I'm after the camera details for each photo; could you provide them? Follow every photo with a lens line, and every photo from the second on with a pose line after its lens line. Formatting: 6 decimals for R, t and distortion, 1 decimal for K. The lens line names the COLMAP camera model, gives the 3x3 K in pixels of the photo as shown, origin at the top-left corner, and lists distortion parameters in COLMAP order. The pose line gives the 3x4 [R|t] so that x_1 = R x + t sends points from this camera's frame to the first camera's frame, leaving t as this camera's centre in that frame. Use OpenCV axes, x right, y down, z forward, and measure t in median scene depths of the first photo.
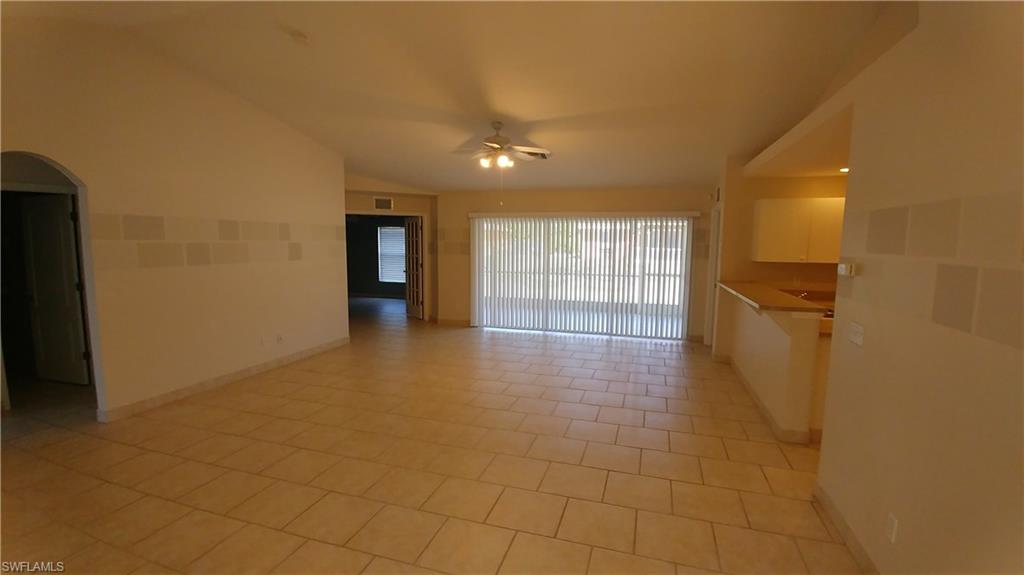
lens RADIAL K [[458.5, 0, 512.0], [0, 458.5, 287.5], [0, 0, 1]] dist [-0.039781, -0.000326]
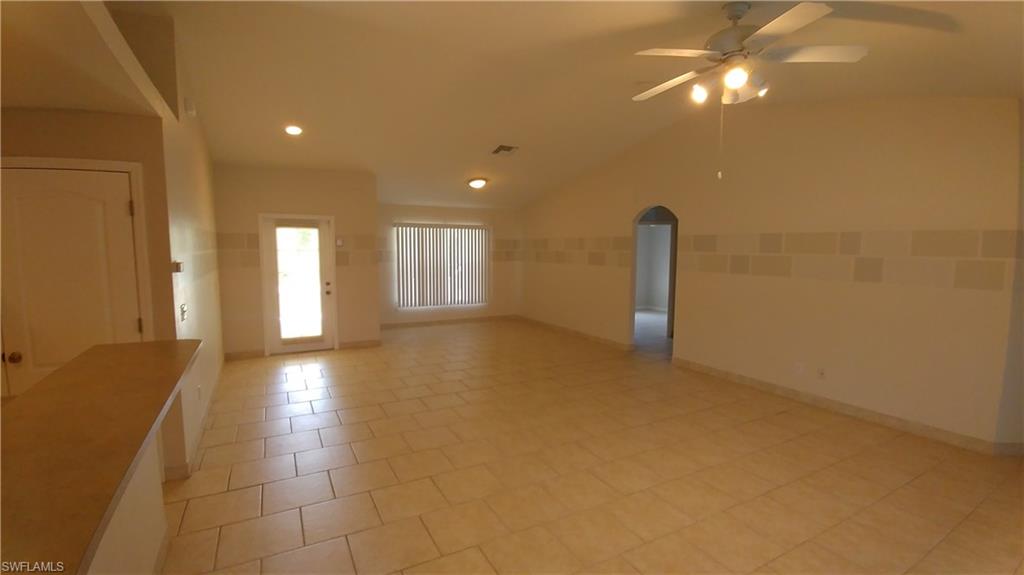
lens RADIAL K [[458.5, 0, 512.0], [0, 458.5, 287.5], [0, 0, 1]] dist [-0.039781, -0.000326]
pose [[-0.695090, 0.045902, -0.717456, 0.333464], [-0.089904, 0.984576, 0.150094, -0.082695], [0.713280, 0.168831, -0.680241, 0.829752]]
